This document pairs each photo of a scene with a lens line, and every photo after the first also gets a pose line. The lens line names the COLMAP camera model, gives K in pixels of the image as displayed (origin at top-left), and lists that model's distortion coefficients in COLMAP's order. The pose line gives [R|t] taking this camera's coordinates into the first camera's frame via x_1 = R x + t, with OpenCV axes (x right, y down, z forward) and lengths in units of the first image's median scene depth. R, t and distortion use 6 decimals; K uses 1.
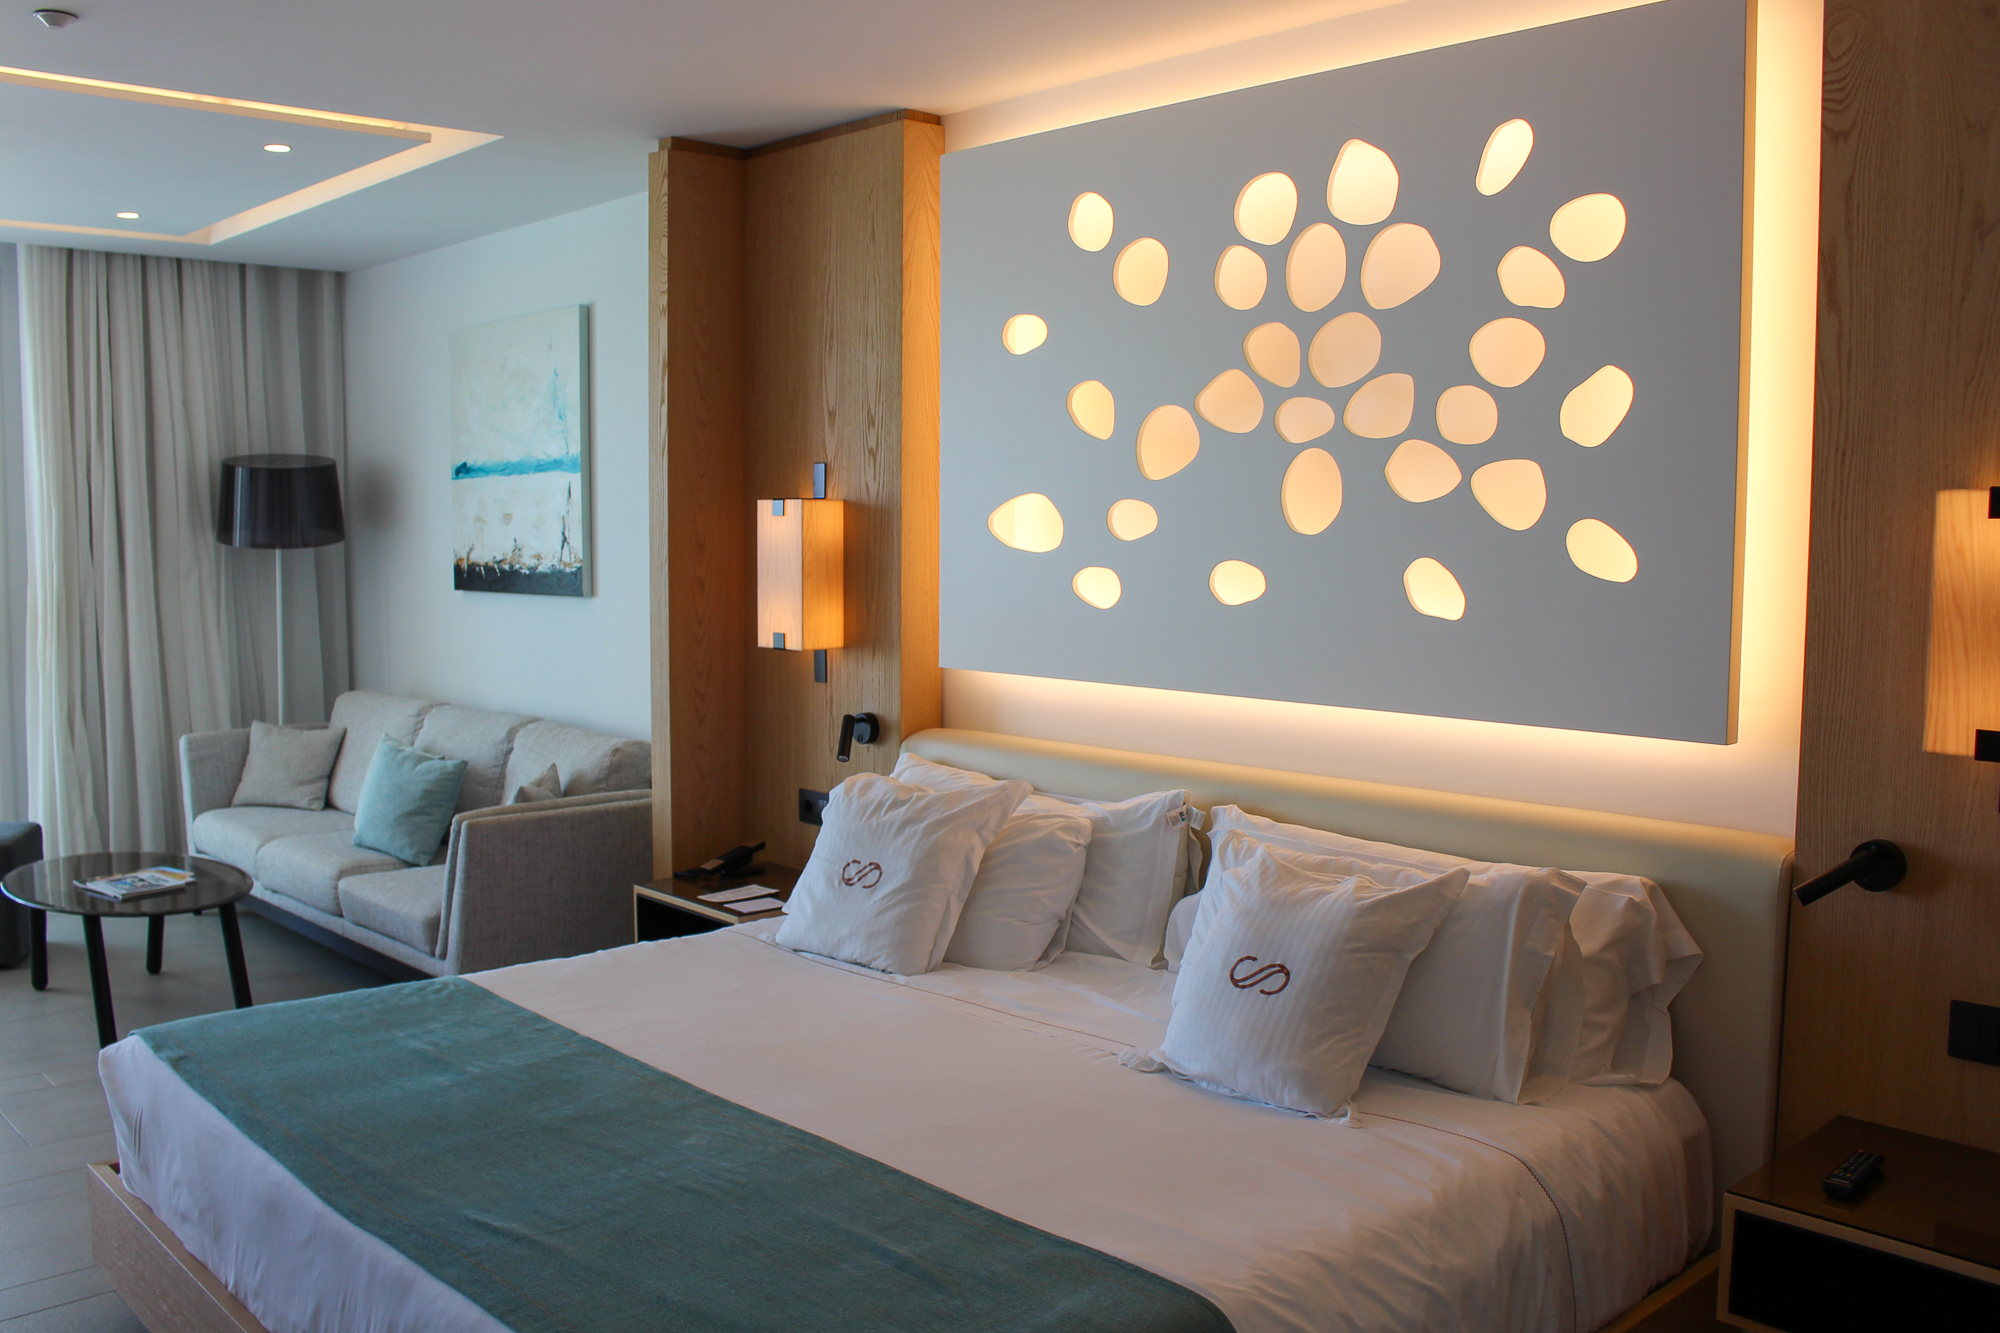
lens RADIAL K [[1761.7, 0, 1000.0], [0, 1761.7, 666.5], [0, 0, 1]] dist [-0.161544, 0.131299]
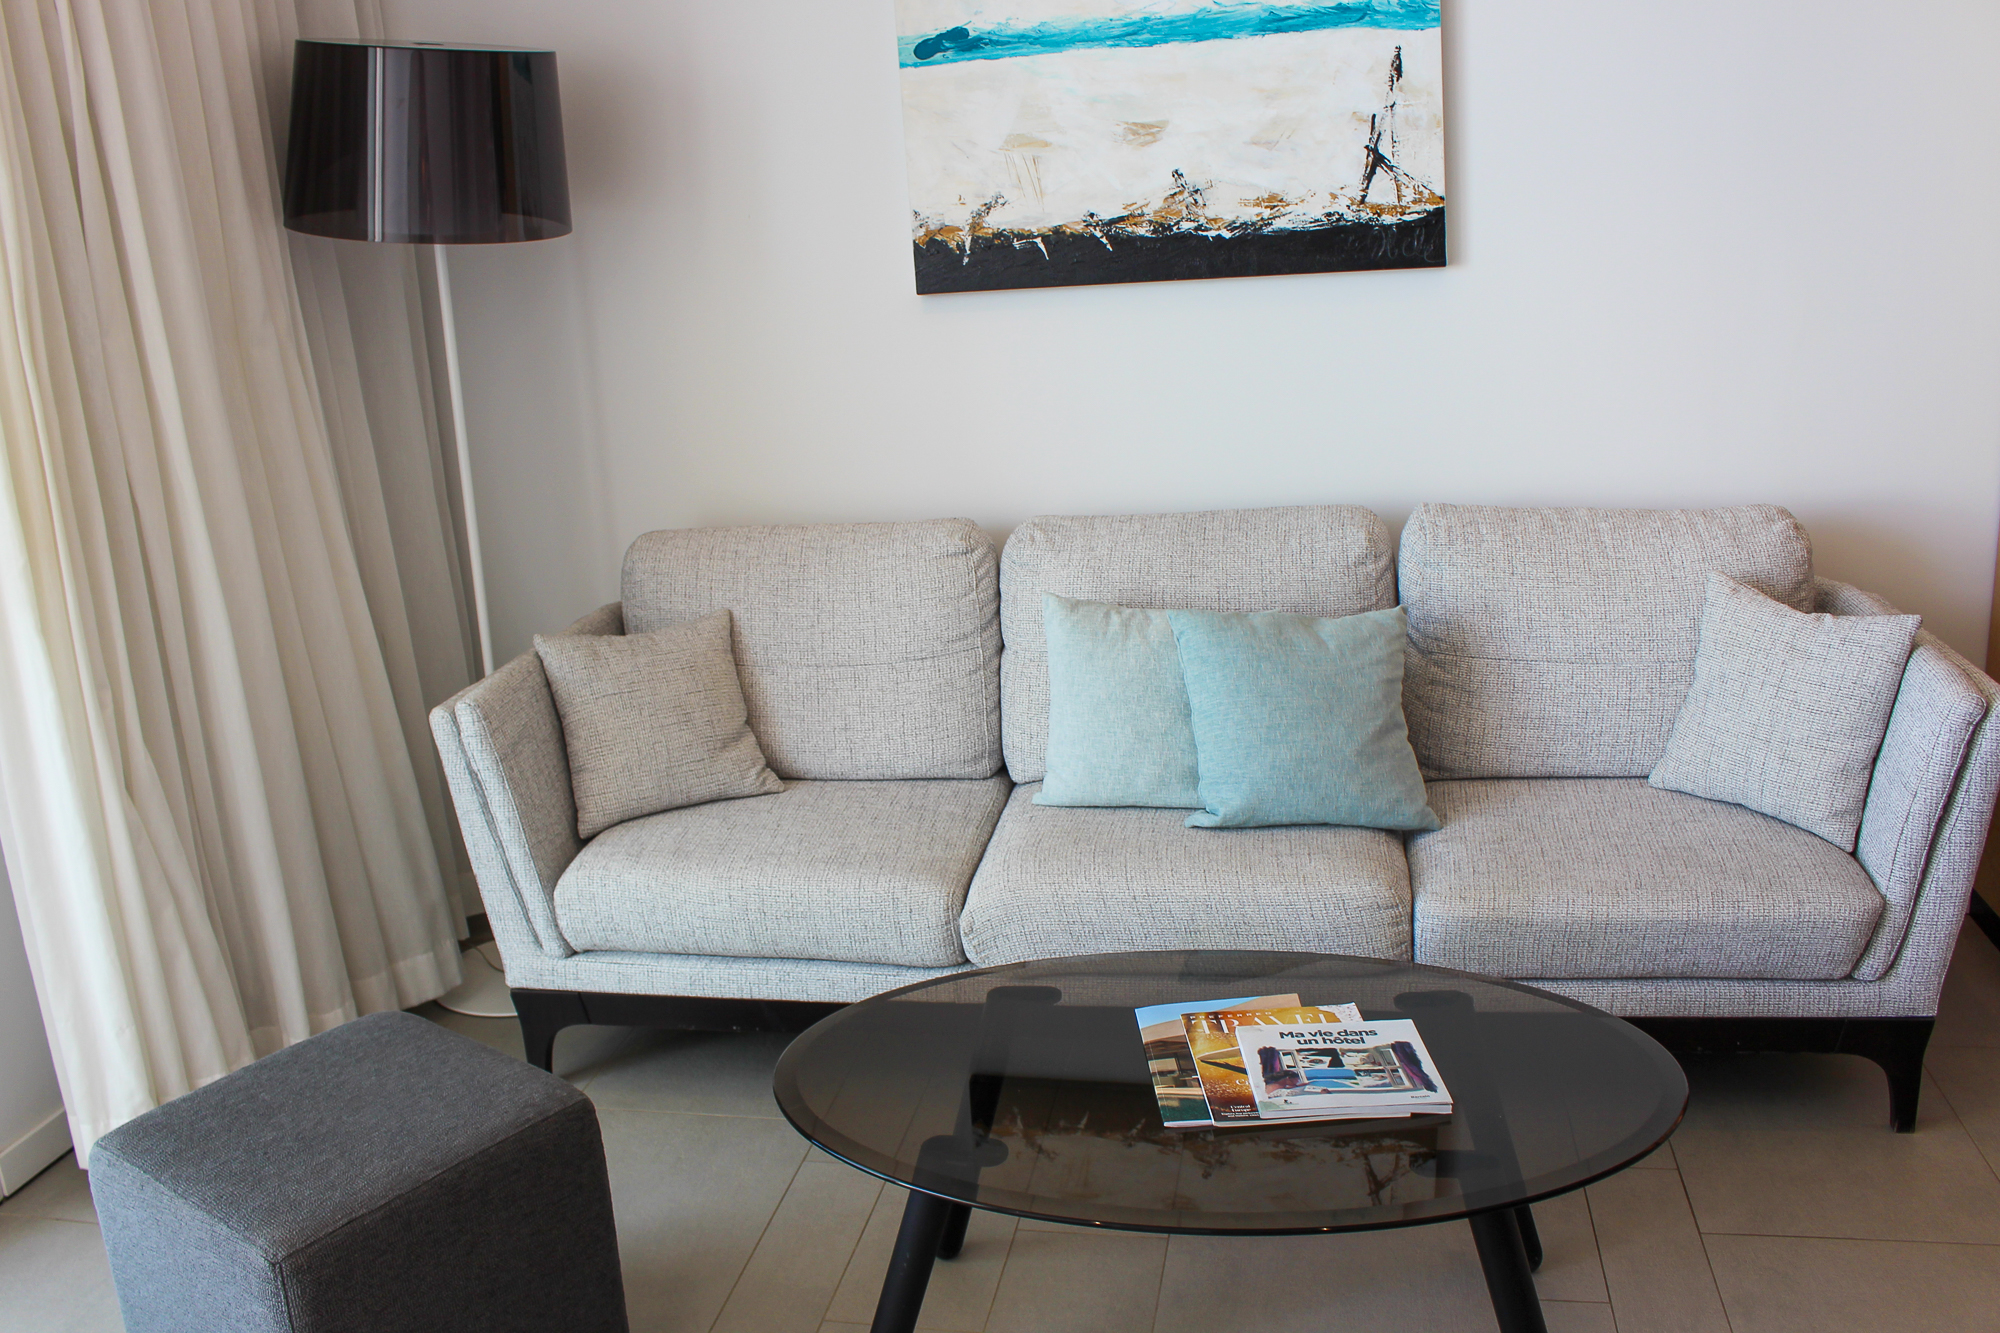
lens RADIAL K [[1761.7, 0, 1000.0], [0, 1761.7, 666.5], [0, 0, 1]] dist [-0.161544, 0.131299]
pose [[0.800524, -0.202580, 0.564023, -0.835313], [0.110679, 0.974922, 0.193073, -0.047487], [-0.588991, -0.092134, 0.802870, 0.801646]]
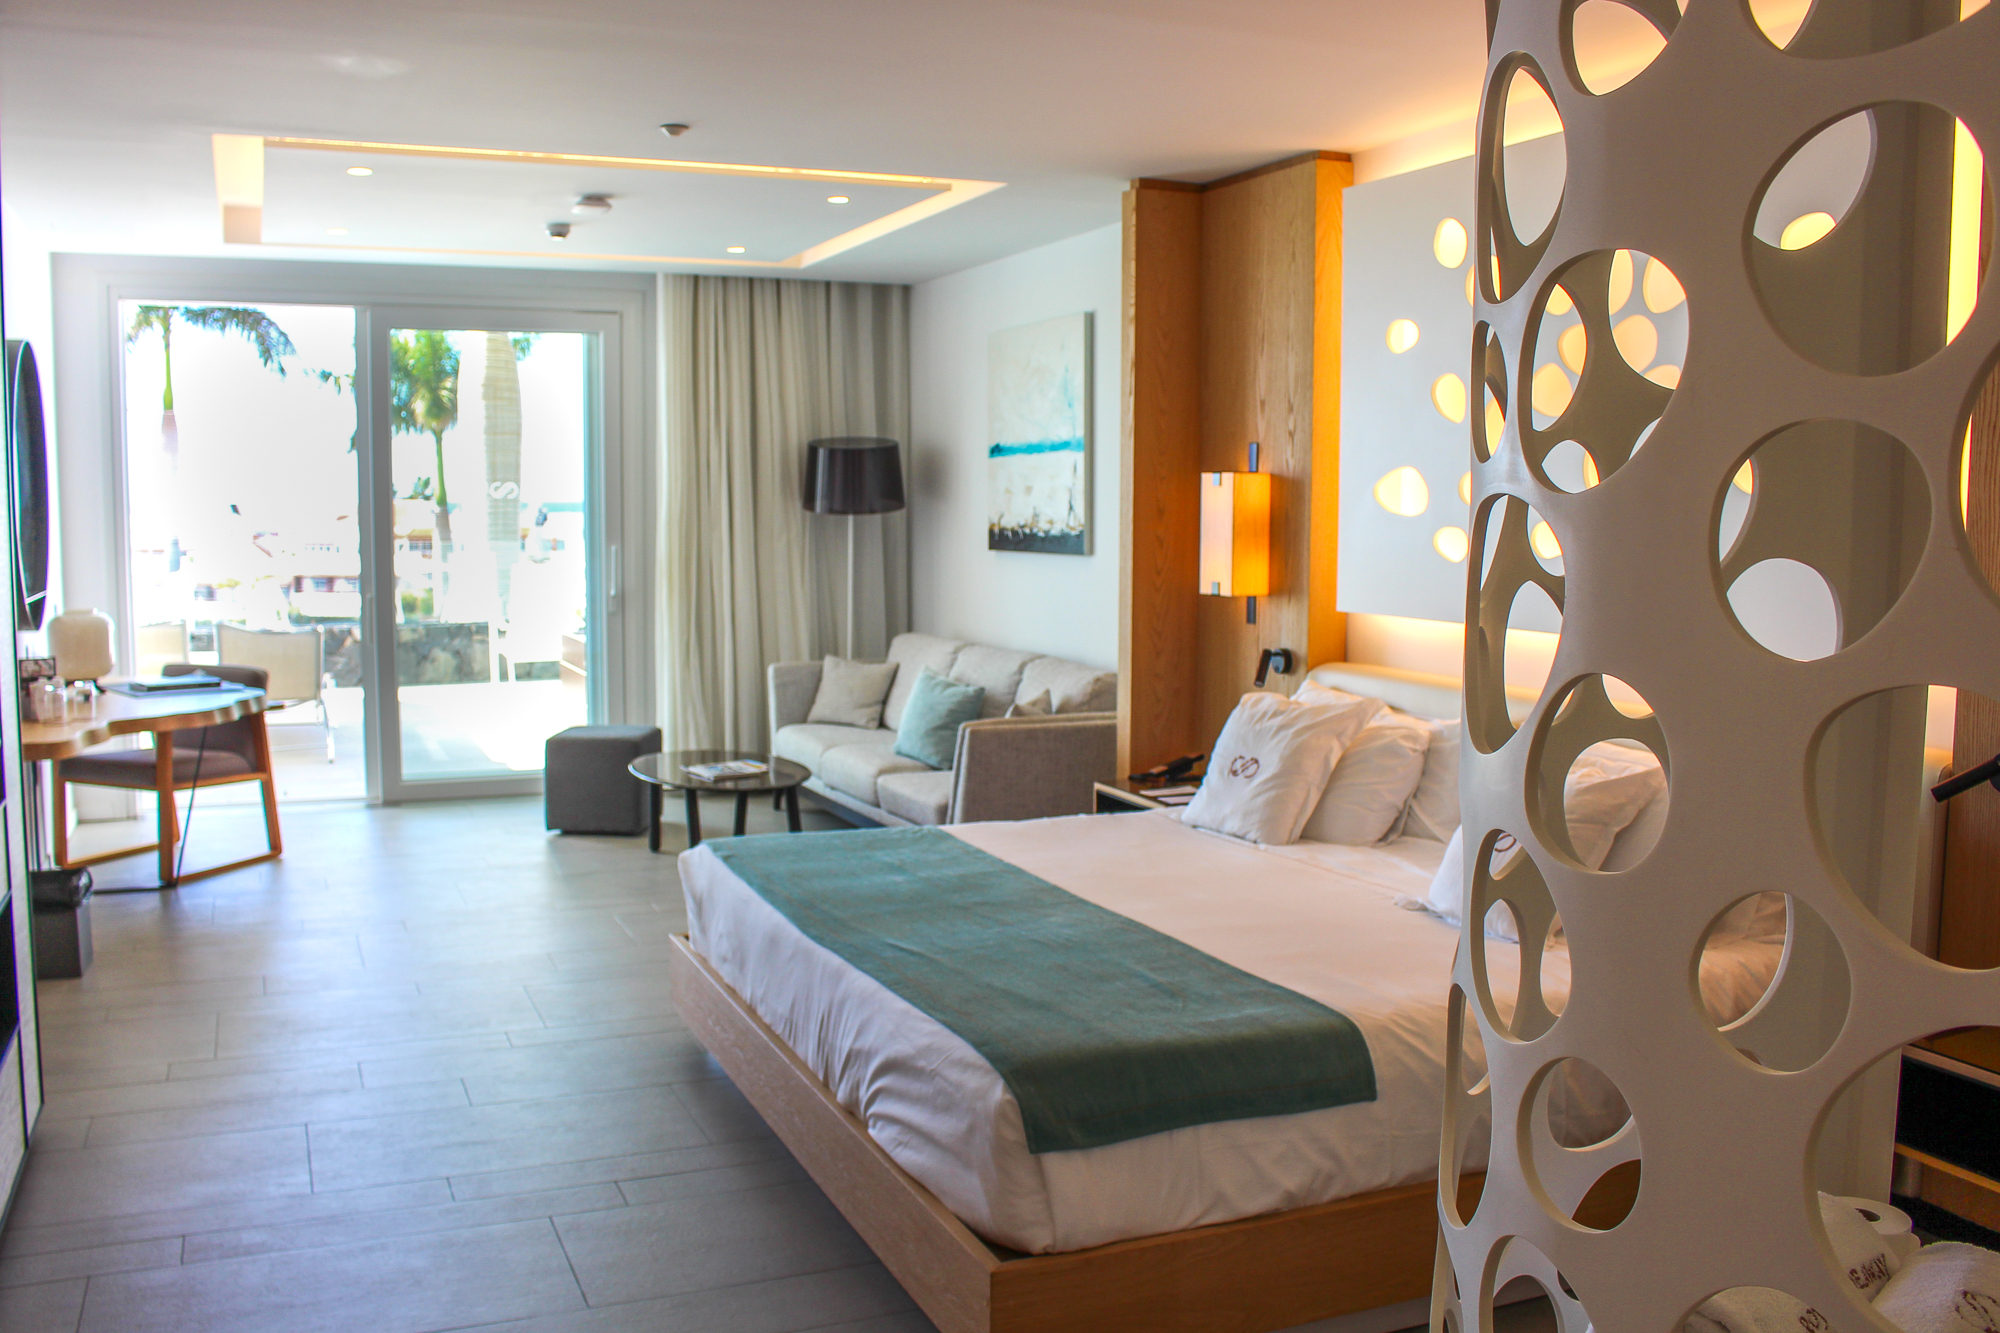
lens RADIAL K [[1761.7, 0, 1000.0], [0, 1761.7, 666.5], [0, 0, 1]] dist [-0.161544, 0.131299]
pose [[0.942963, 0.031899, -0.331365, 0.137694], [-0.028989, 0.999486, 0.013723, 0.026939], [0.331632, -0.003334, 0.943403, -0.201673]]
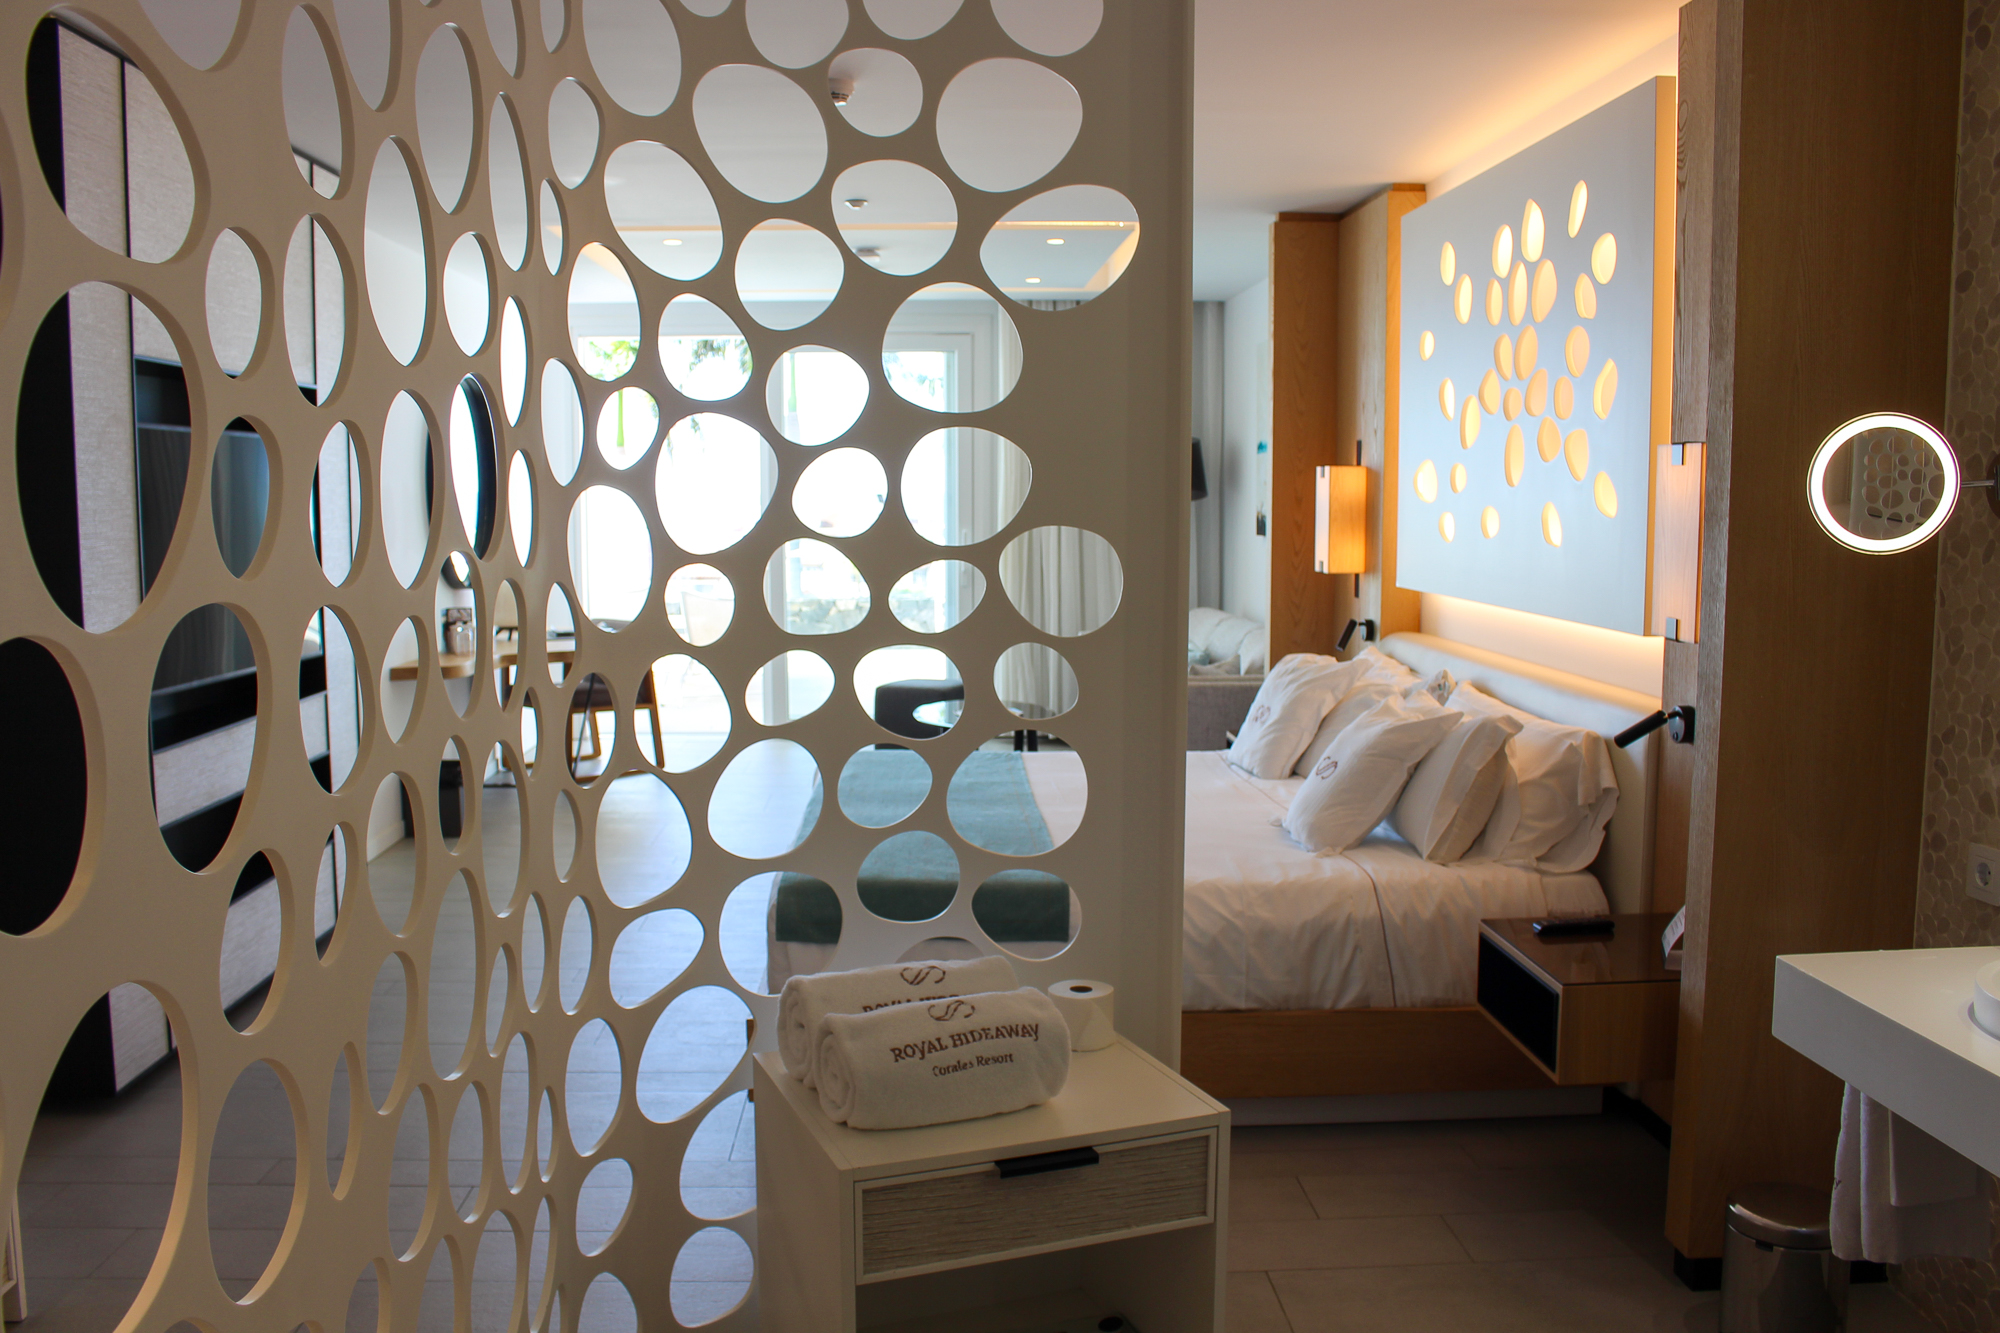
lens RADIAL K [[1708.9, 0, 959.8], [0, 1708.9, 669.3], [0, 0, 1]] dist [-0.180045, 0.165069]
pose [[0.752312, 0.062552, -0.655830, 0.544275], [-0.049345, 0.998036, 0.038587, 0.029087], [0.656956, 0.003333, 0.753922, -0.215132]]
